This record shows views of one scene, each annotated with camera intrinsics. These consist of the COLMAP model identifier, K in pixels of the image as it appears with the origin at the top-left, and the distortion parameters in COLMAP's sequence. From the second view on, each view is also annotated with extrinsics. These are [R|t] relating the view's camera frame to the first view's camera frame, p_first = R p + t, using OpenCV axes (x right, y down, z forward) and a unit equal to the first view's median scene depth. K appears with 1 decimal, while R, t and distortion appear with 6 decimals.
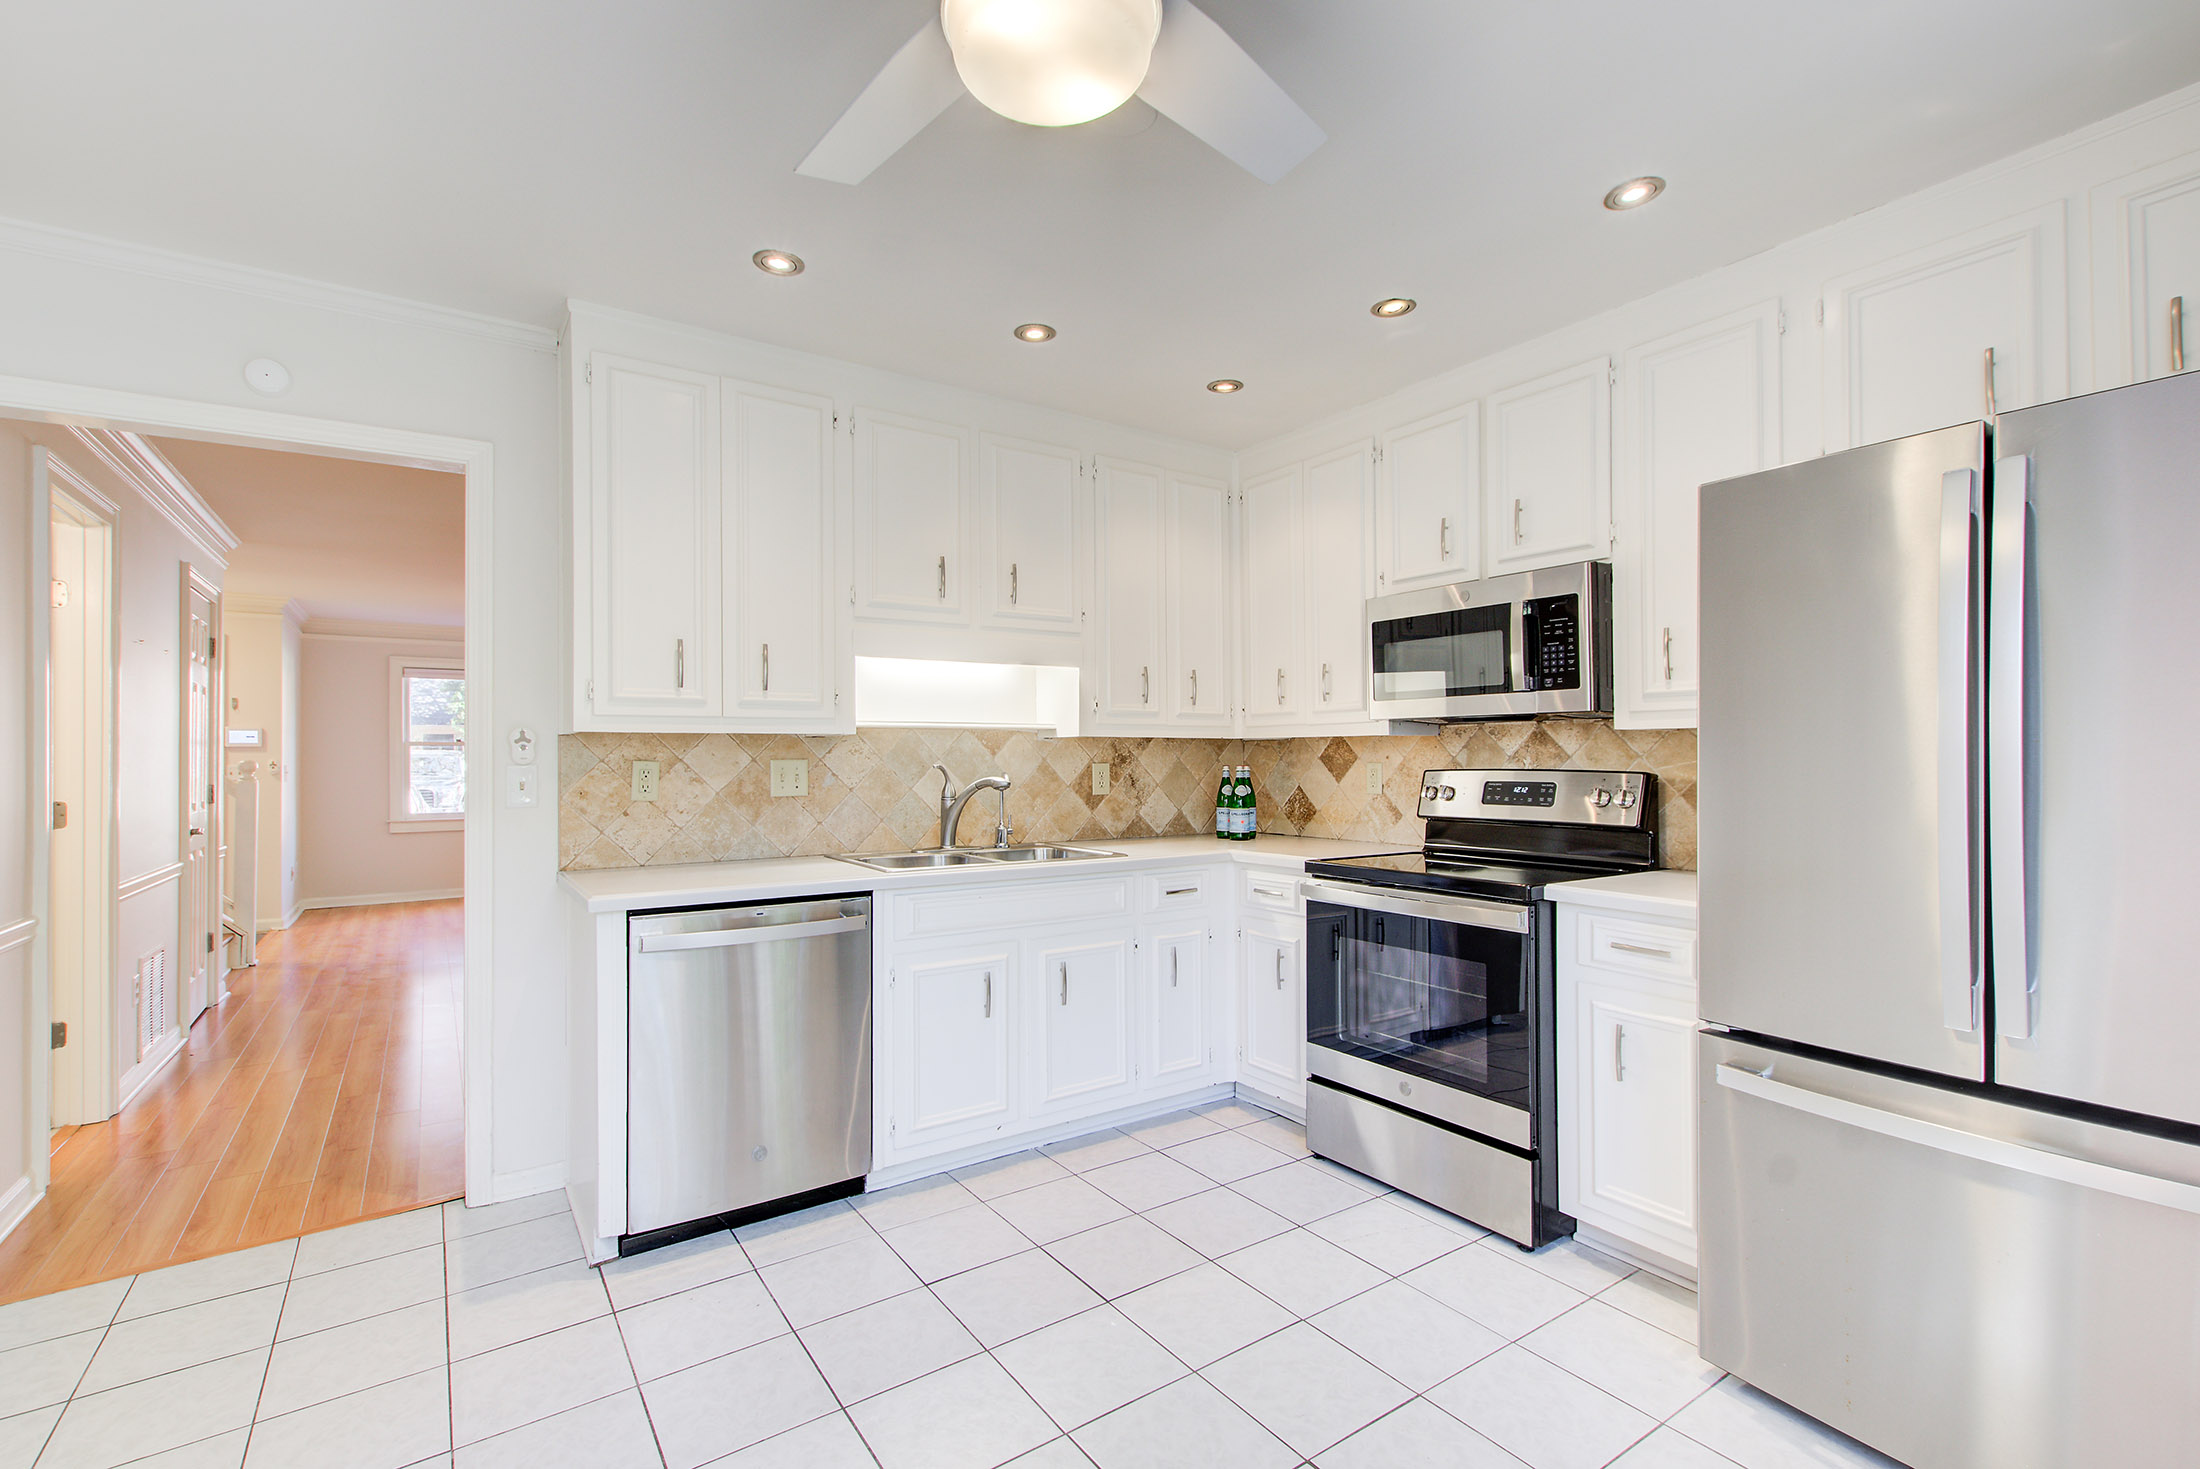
lens RADIAL K [[982.6, 0, 1106.5], [0, 982.6, 745.6], [0, 0, 1]] dist [0.003210, 0.000475]
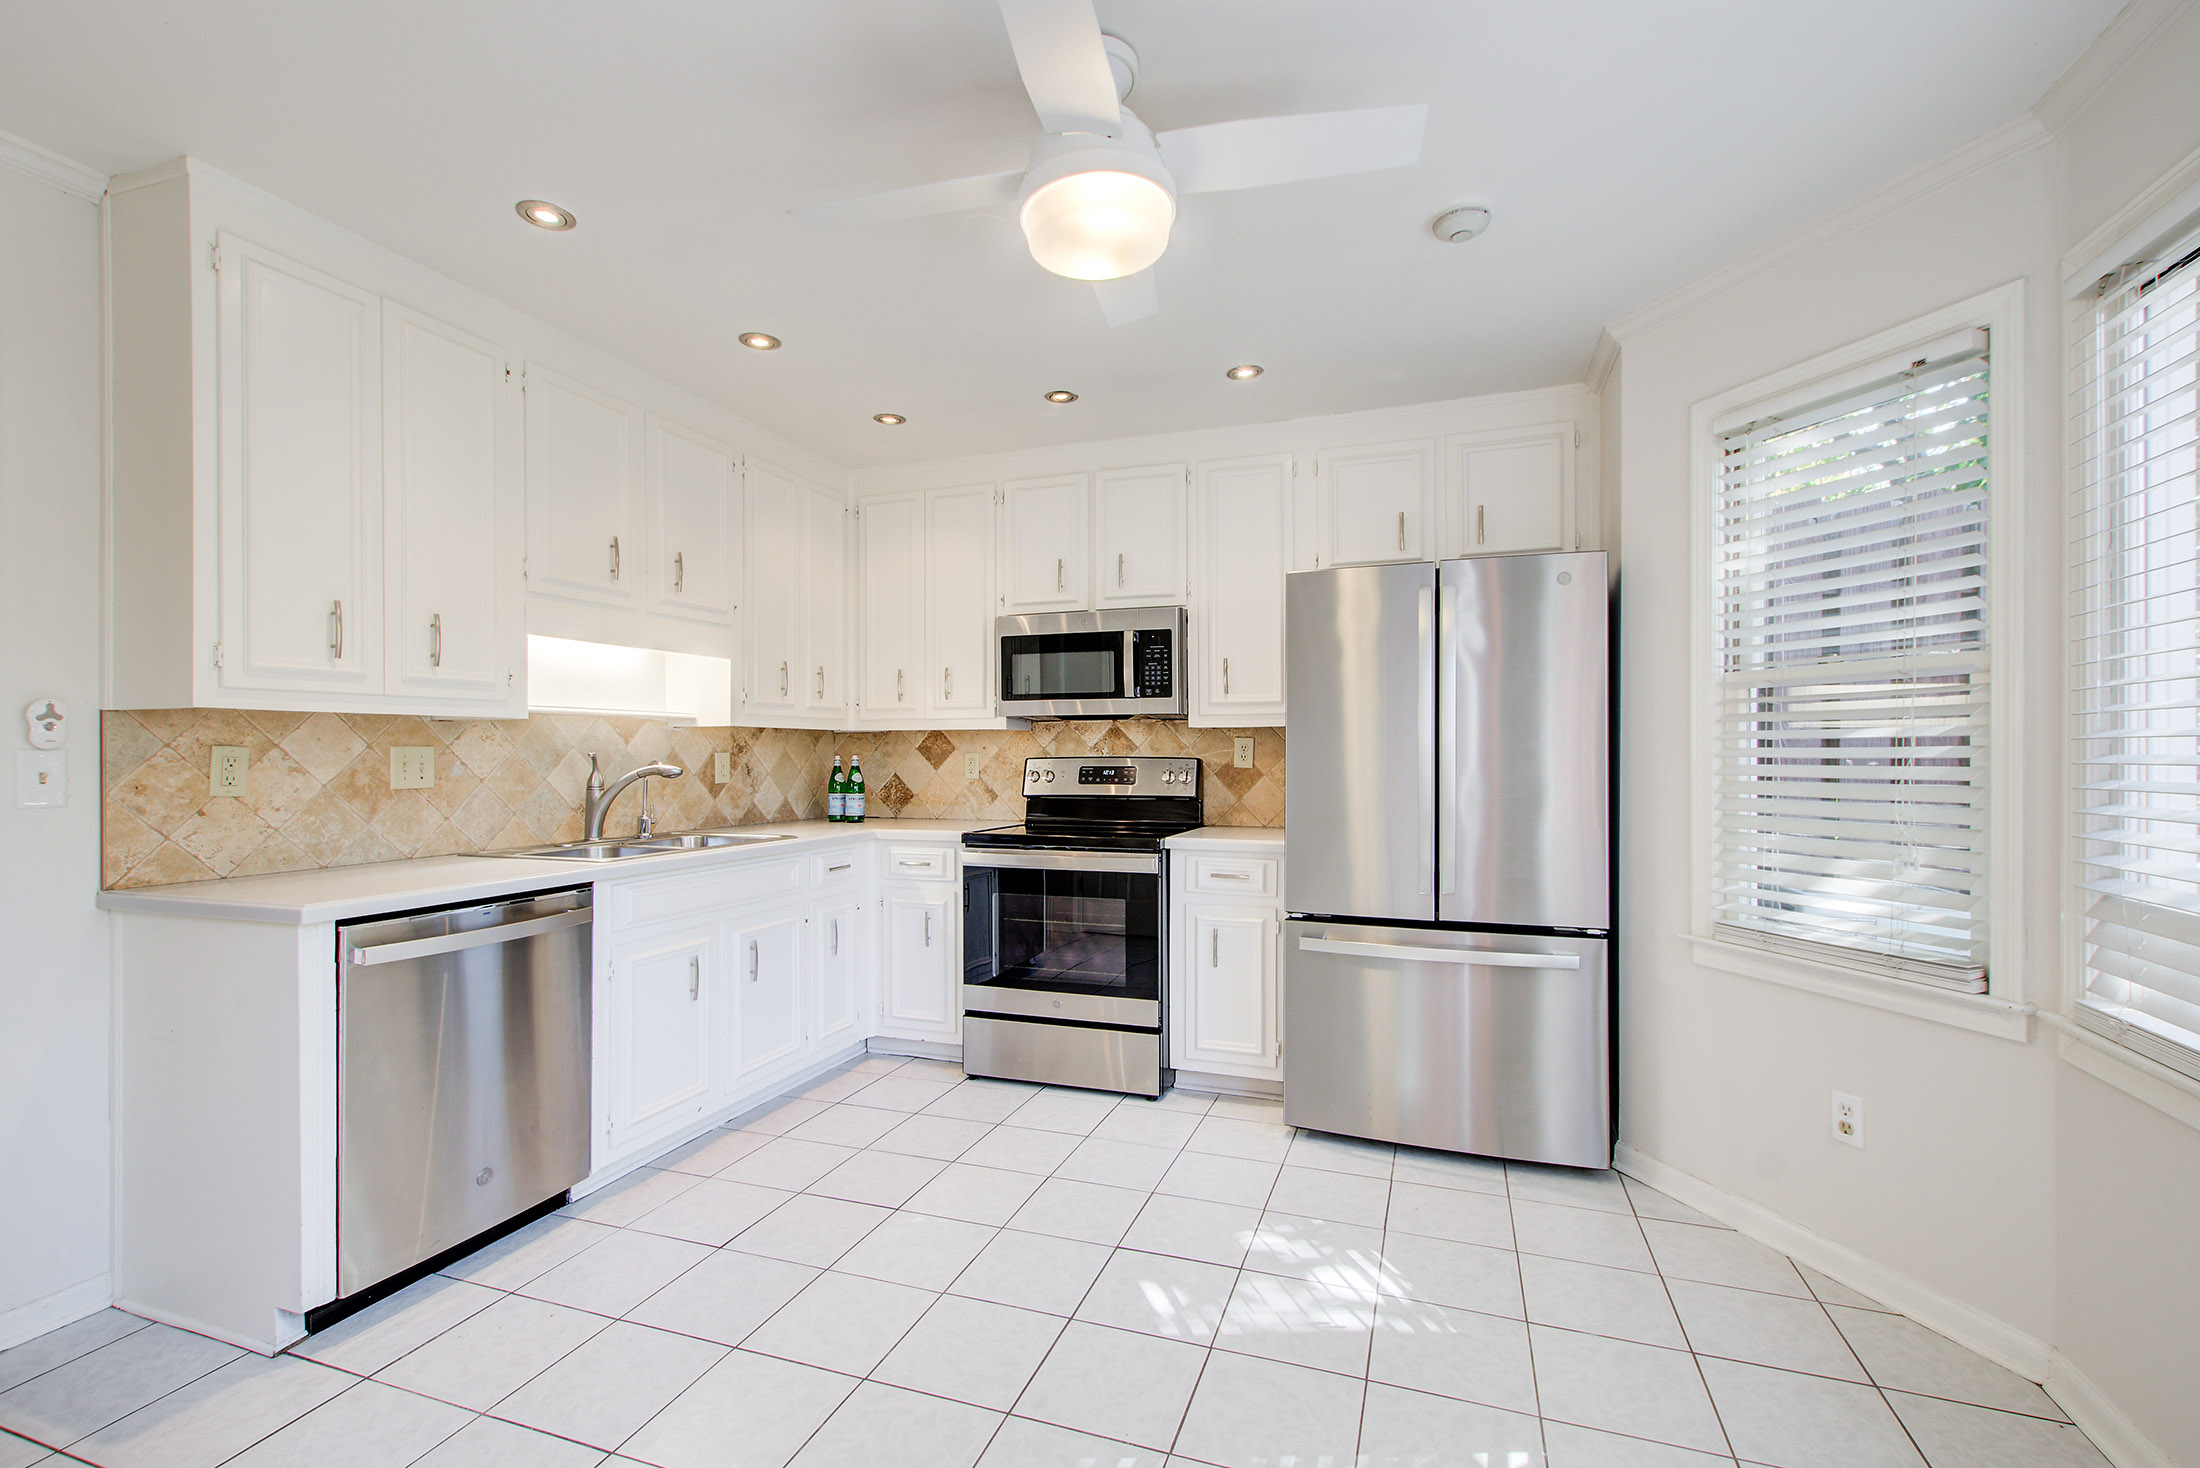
lens RADIAL K [[965.7, 0, 1108.1], [0, 965.7, 741.7], [0, 0, 1]] dist [0.001512, 0.000326]
pose [[0.808698, 0.008344, 0.588165, -0.335720], [-0.007885, 0.999963, -0.003345, 0.008435], [-0.588171, -0.001933, 0.808734, -0.051062]]
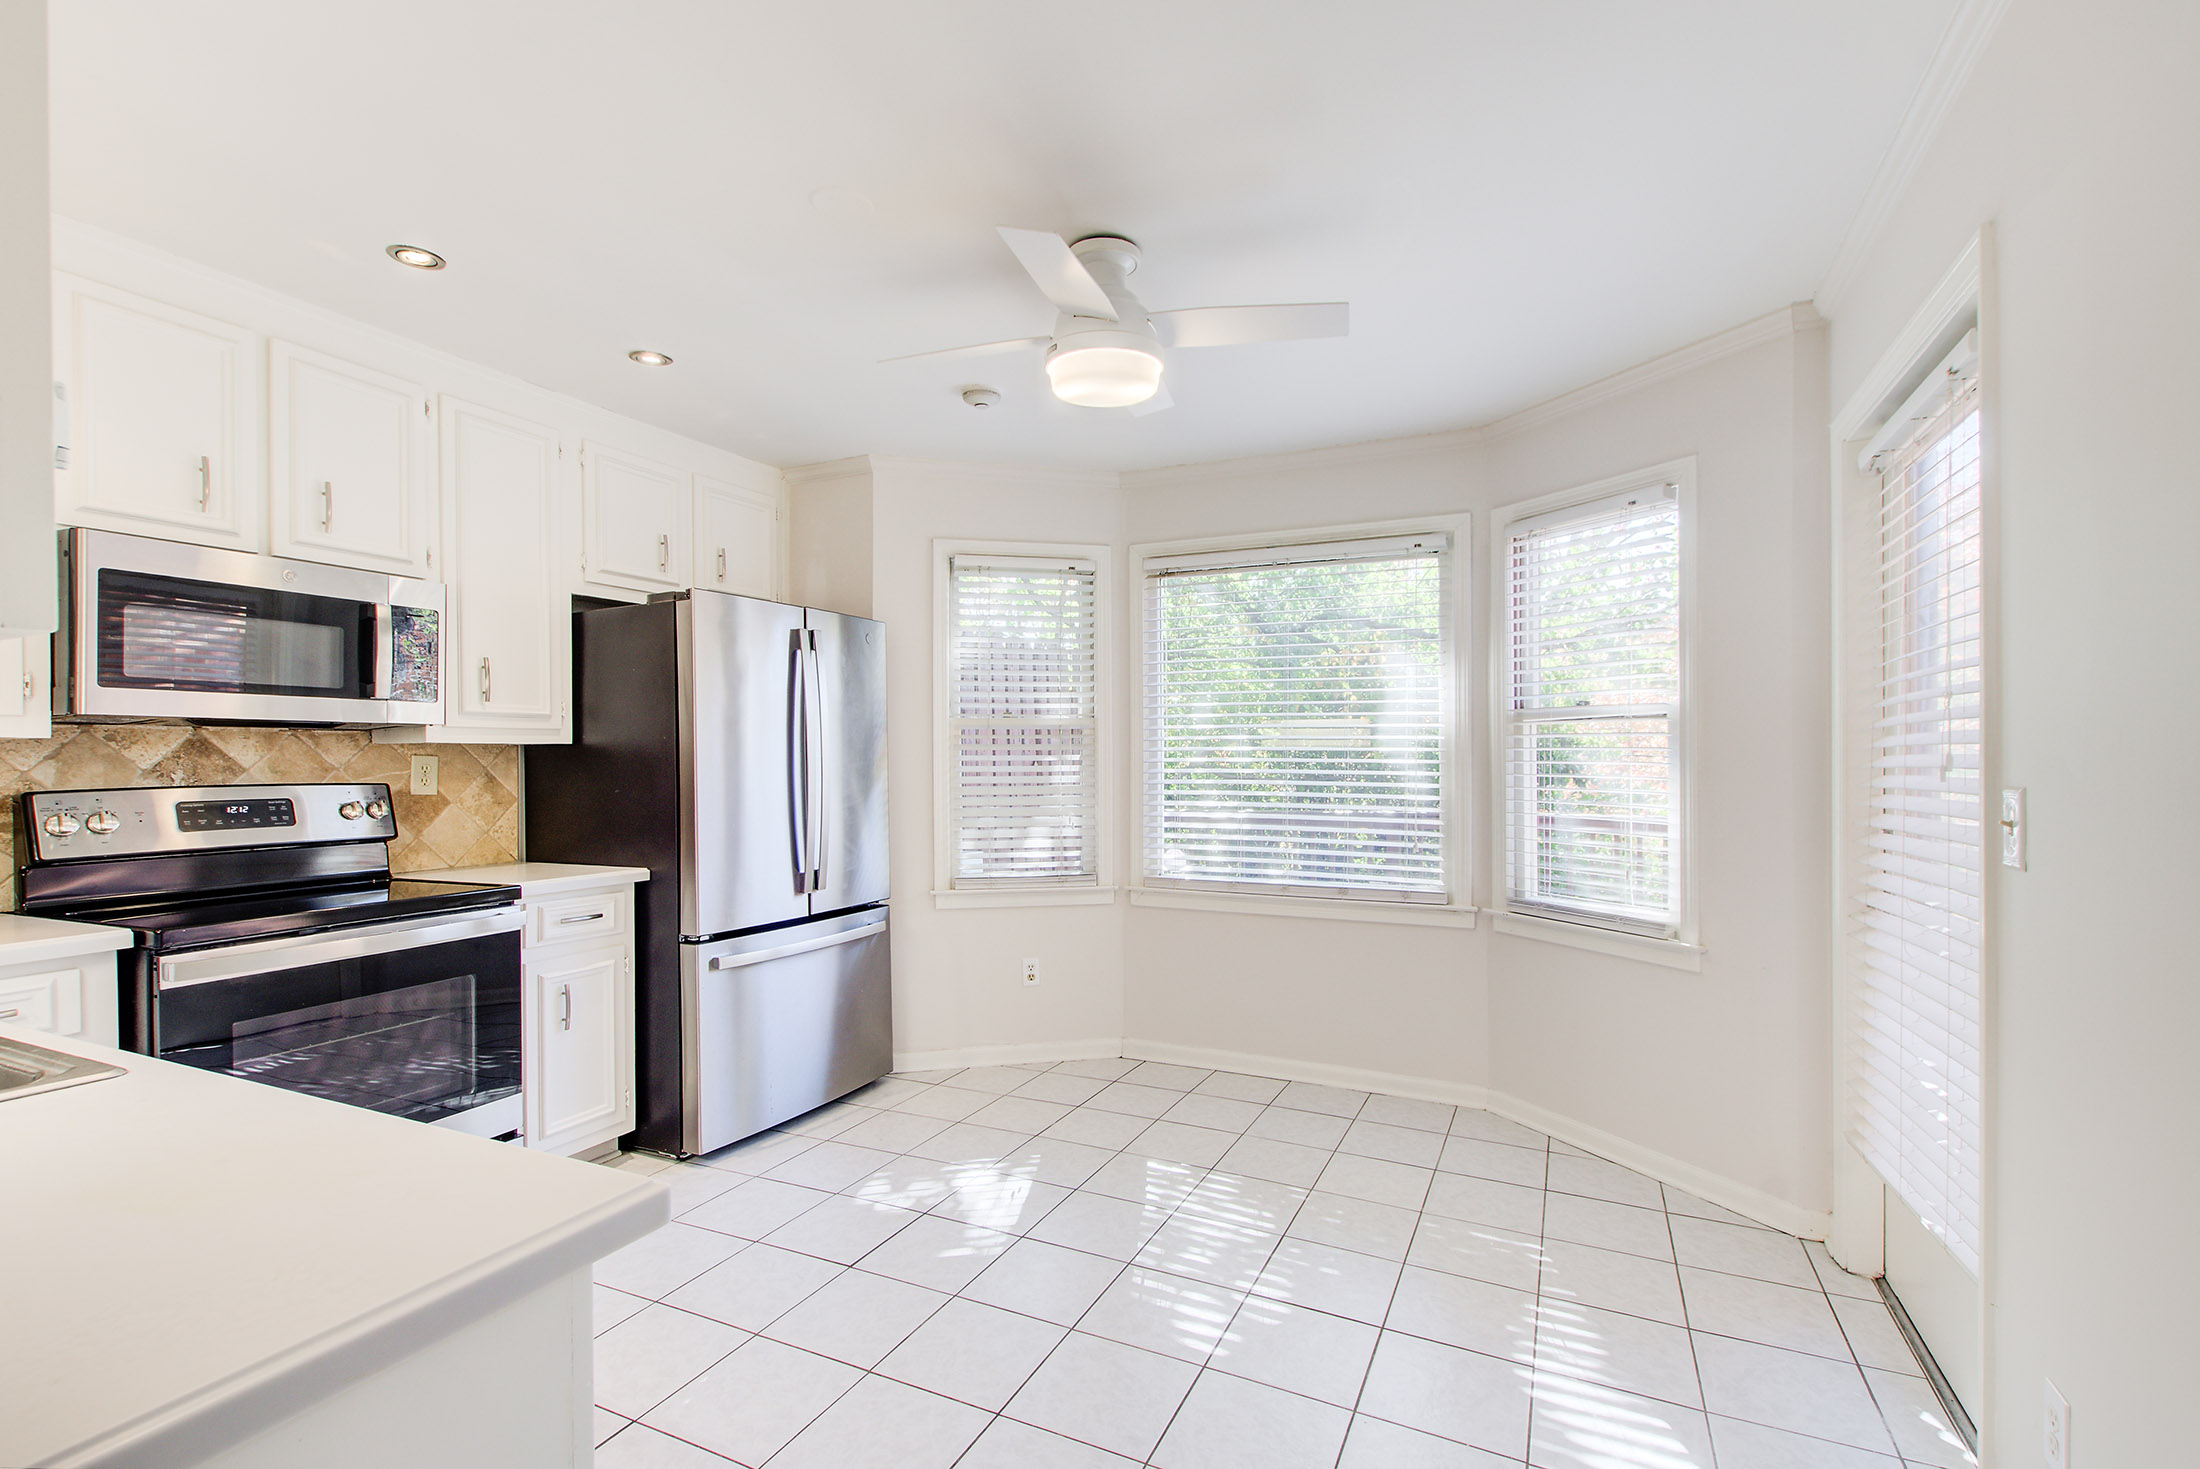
lens RADIAL K [[989.3, 0, 1114.0], [0, 989.3, 761.2], [0, 0, 1]] dist [0.001919, -0.000221]
pose [[-0.506036, 0.004631, 0.862500, -0.658051], [-0.001489, 0.999979, -0.006243, 0.008050], [-0.862511, -0.004443, -0.506019, 0.763441]]
